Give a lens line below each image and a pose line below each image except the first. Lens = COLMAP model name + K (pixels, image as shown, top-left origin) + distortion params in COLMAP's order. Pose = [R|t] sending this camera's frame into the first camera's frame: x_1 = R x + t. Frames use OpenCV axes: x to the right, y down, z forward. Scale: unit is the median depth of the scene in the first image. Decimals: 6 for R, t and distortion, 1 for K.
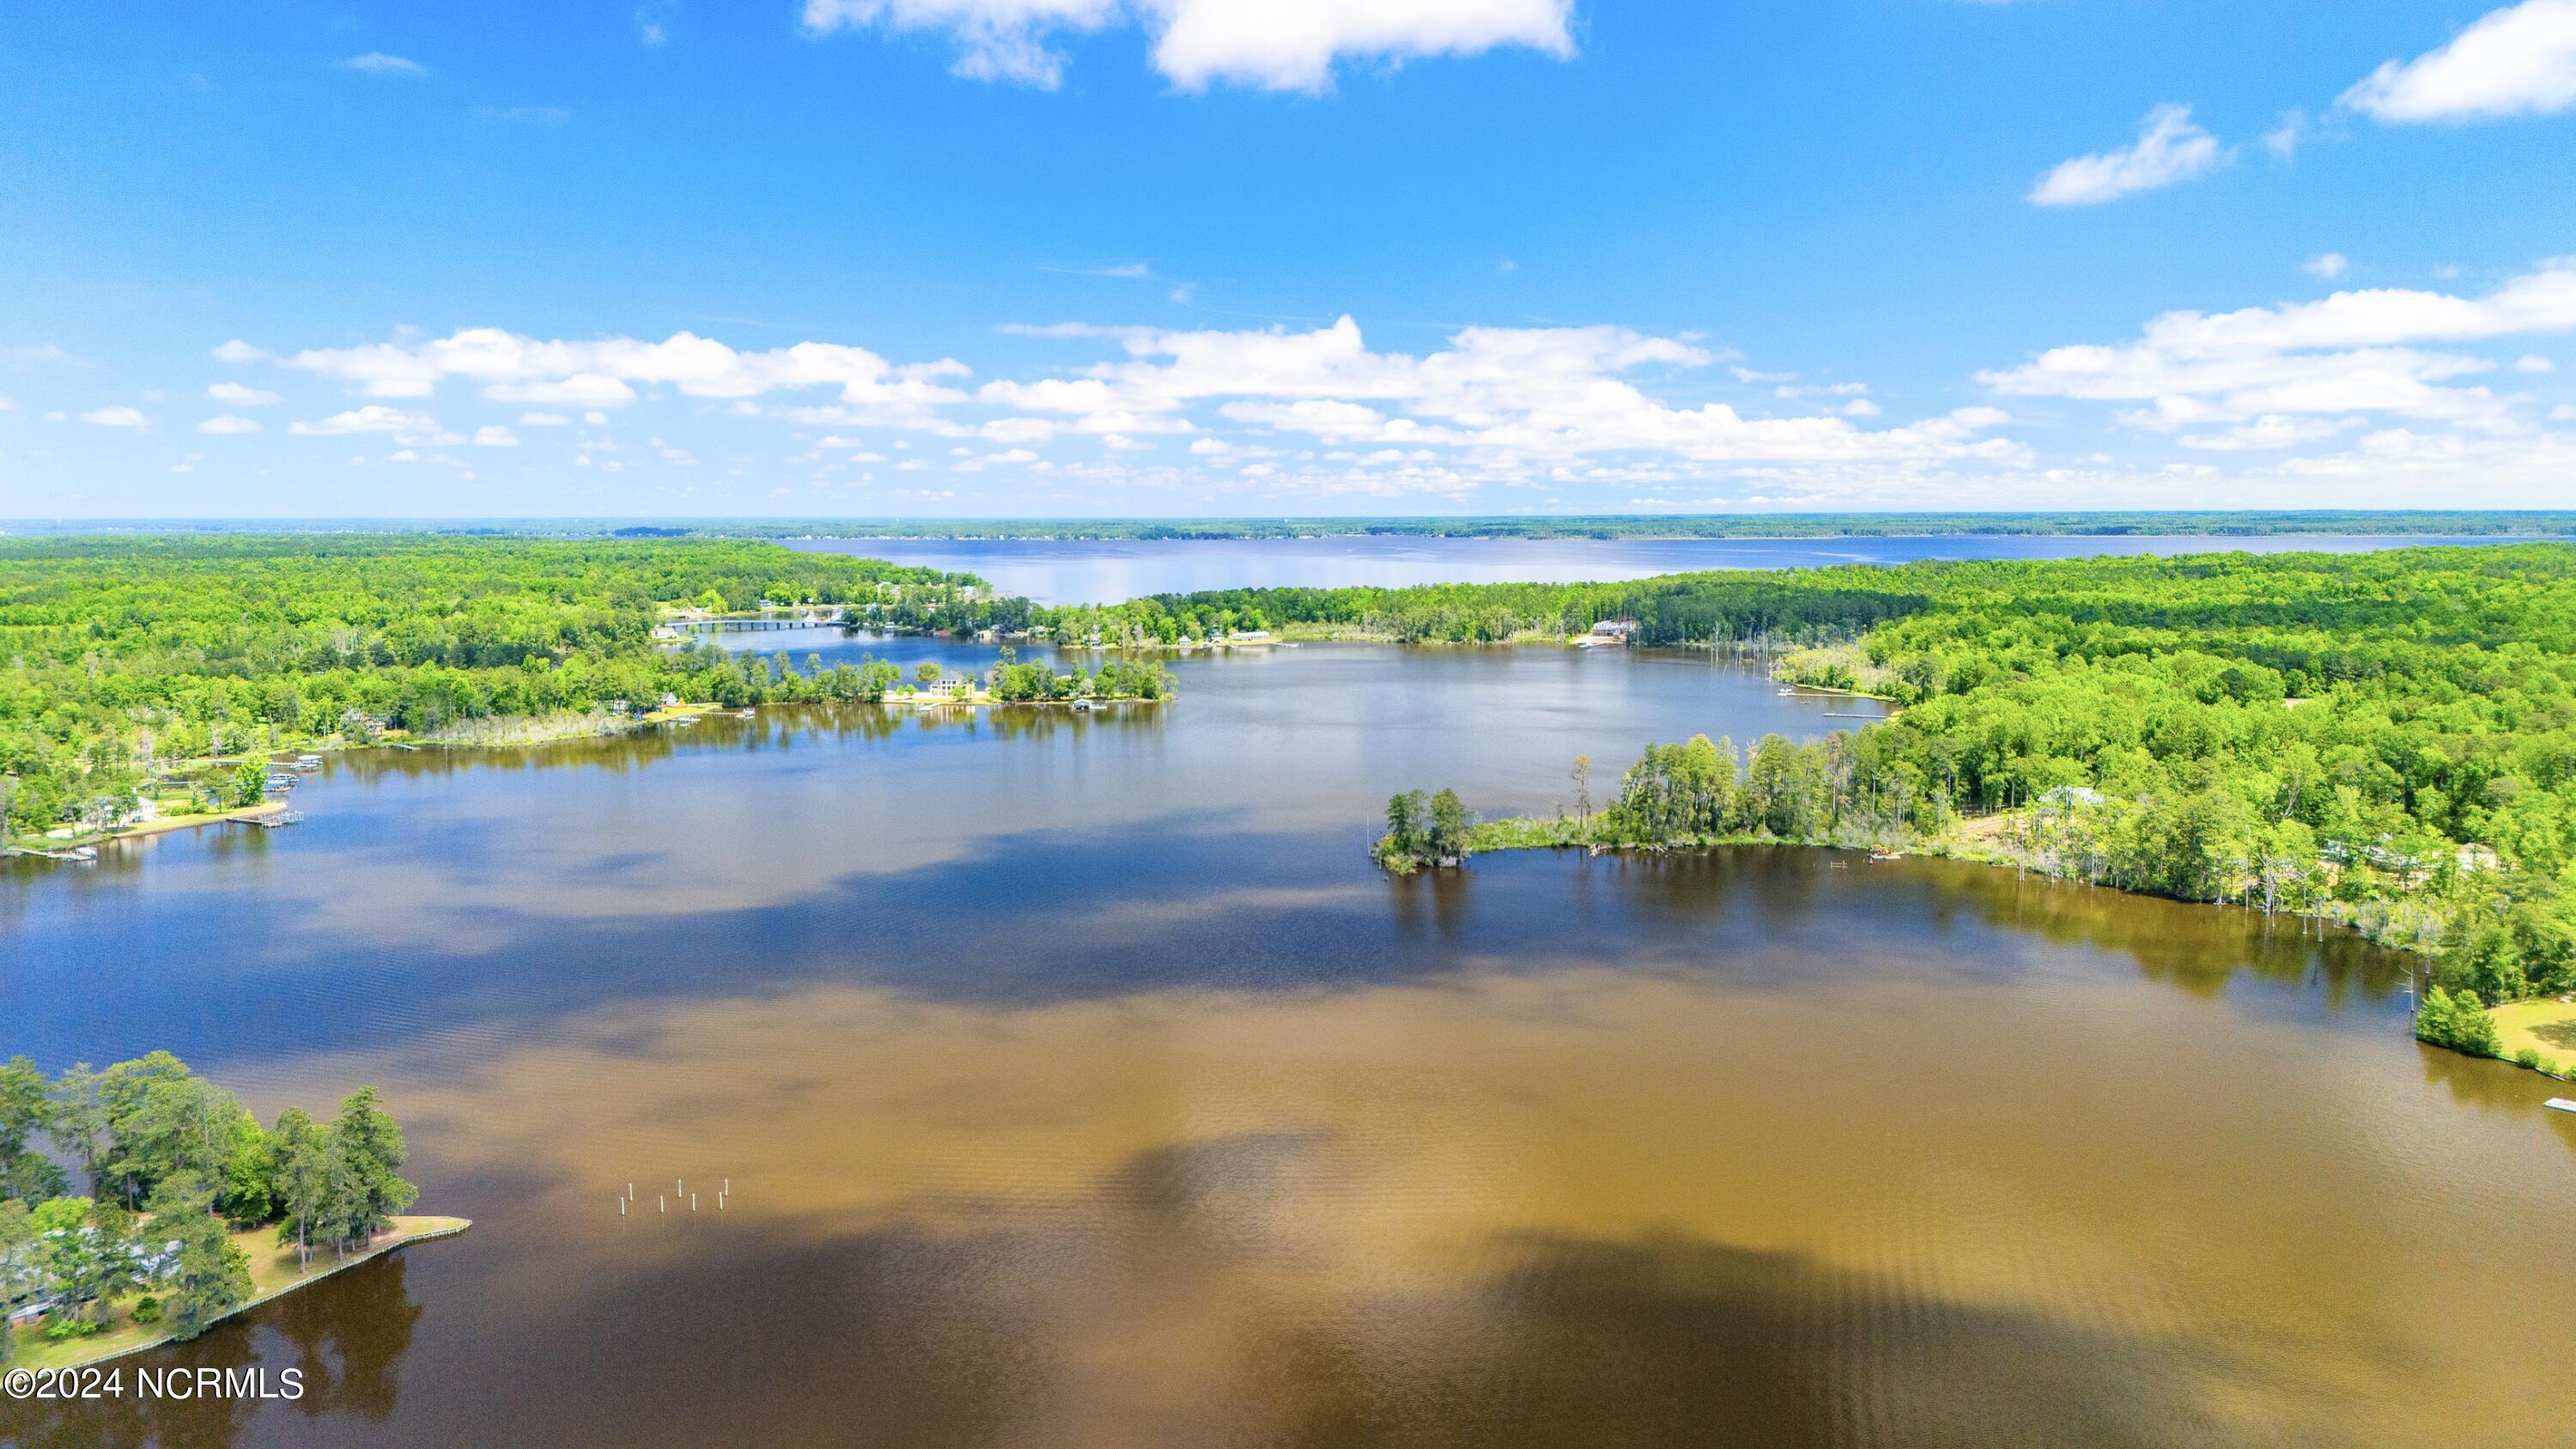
lens RADIAL K [[1874.0, 0, 1281.0], [0, 1874.0, 716.9], [0, 0, 1]] dist [0.091115, -0.088968]
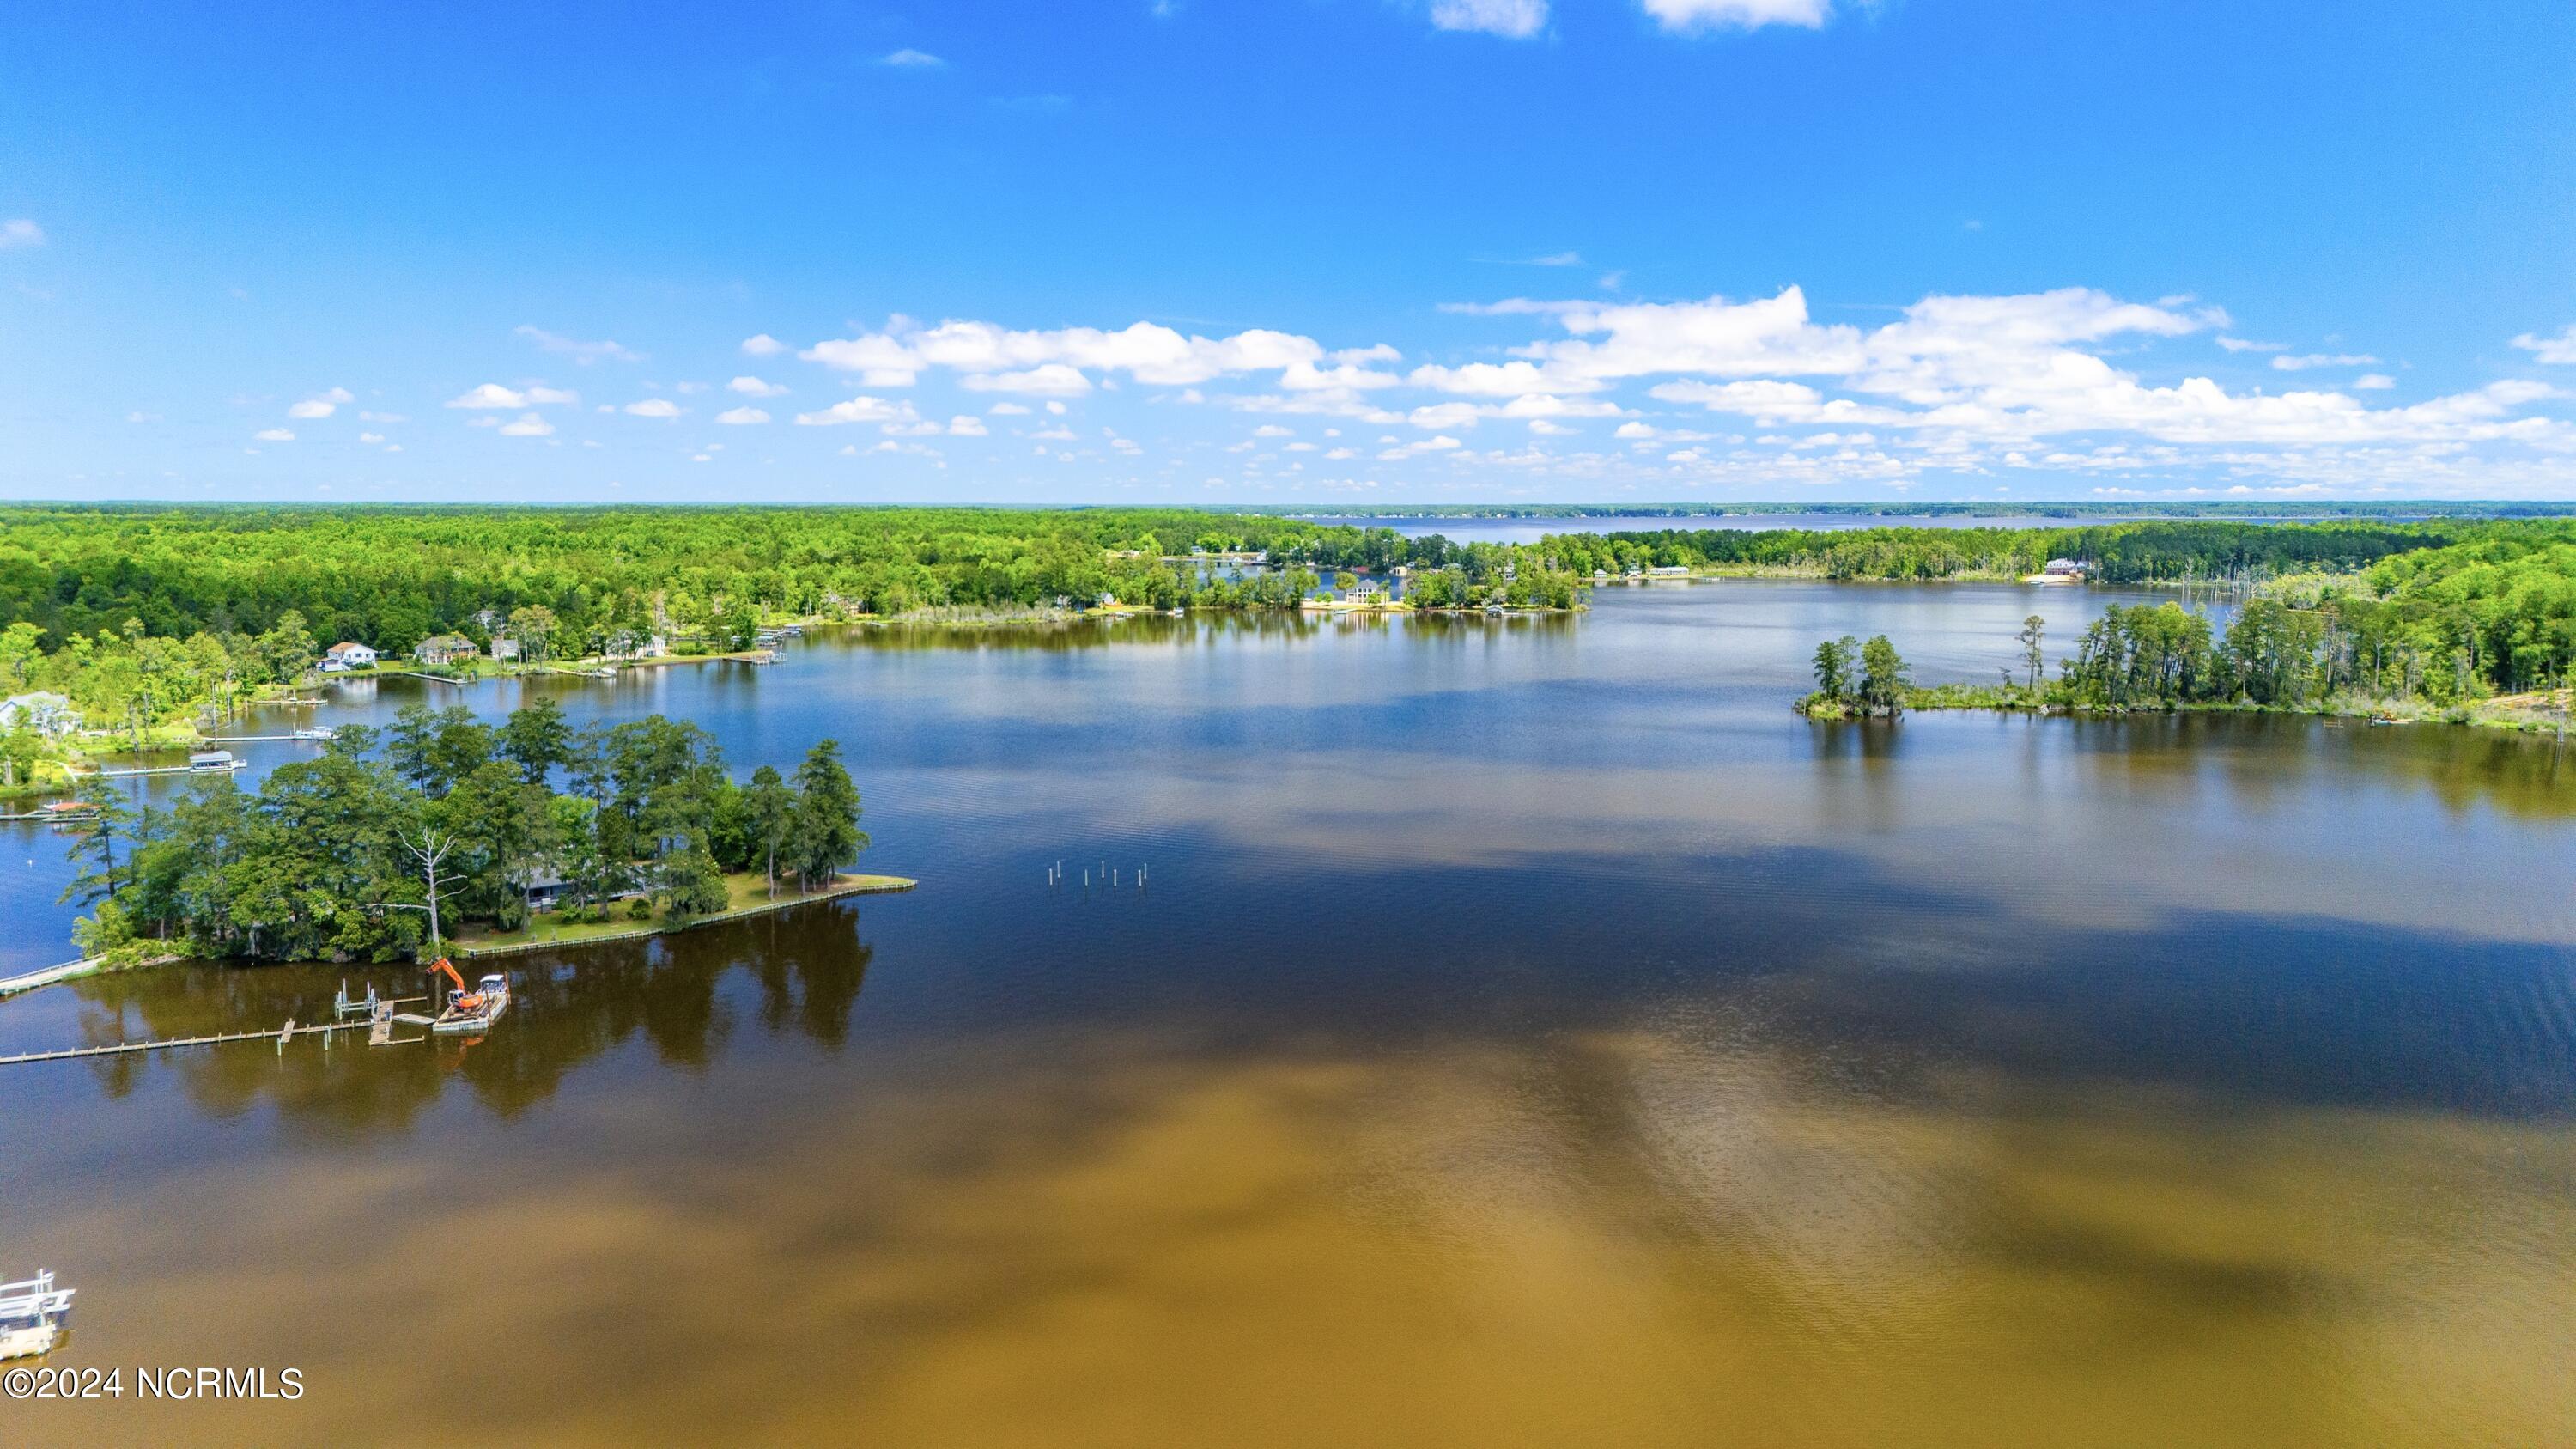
lens RADIAL K [[1874.0, 0, 1281.0], [0, 1874.0, 716.9], [0, 0, 1]] dist [0.091115, -0.088968]
pose [[0.975805, 0.070770, -0.206871, -0.005511], [-0.086875, 0.993769, -0.069822, 0.105322], [0.200640, 0.086104, 0.975874, -0.000224]]
